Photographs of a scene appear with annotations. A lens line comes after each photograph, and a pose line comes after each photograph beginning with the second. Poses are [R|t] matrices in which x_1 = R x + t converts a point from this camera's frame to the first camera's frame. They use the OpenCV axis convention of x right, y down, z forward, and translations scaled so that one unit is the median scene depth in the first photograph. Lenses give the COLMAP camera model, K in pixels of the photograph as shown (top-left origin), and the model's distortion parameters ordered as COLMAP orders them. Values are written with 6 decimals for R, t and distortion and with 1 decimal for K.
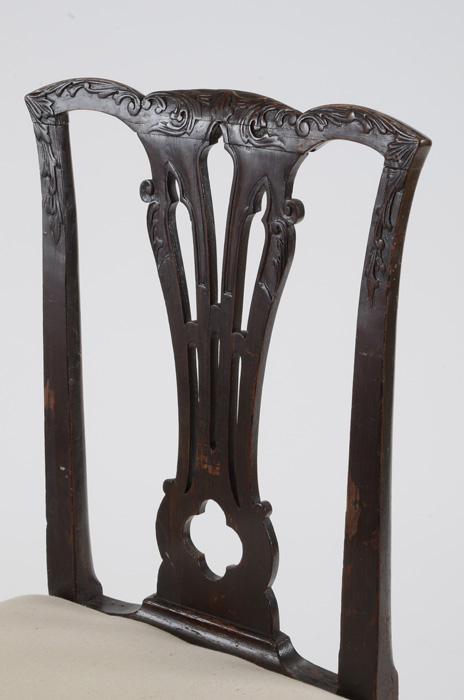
lens RADIAL K [[1872.1, 0, 232.3], [0, 1872.1, 348.4], [0, 0, 1]] dist [0.655331, 0.000000]
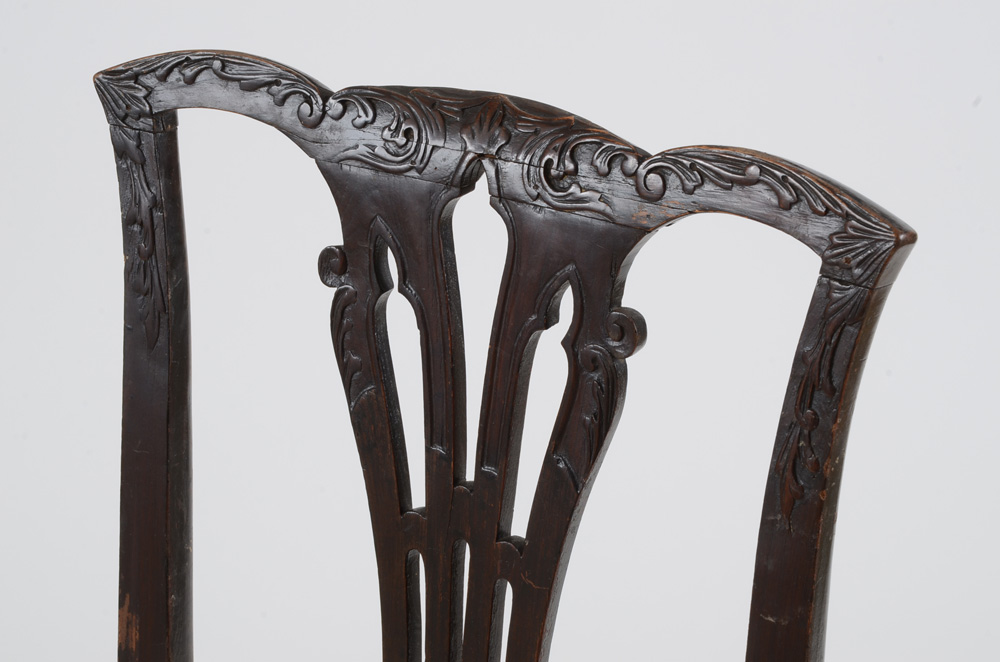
lens RADIAL K [[2800.7, 0, 503.0], [0, 2800.7, 331.7], [0, 0, 1]] dist [0.664435, 0.000000]
pose [[0.996222, 0.005945, 0.086641, -0.067823], [-0.009930, 0.998908, 0.045644, -0.104652], [-0.086276, -0.046332, 0.995193, 0.207739]]
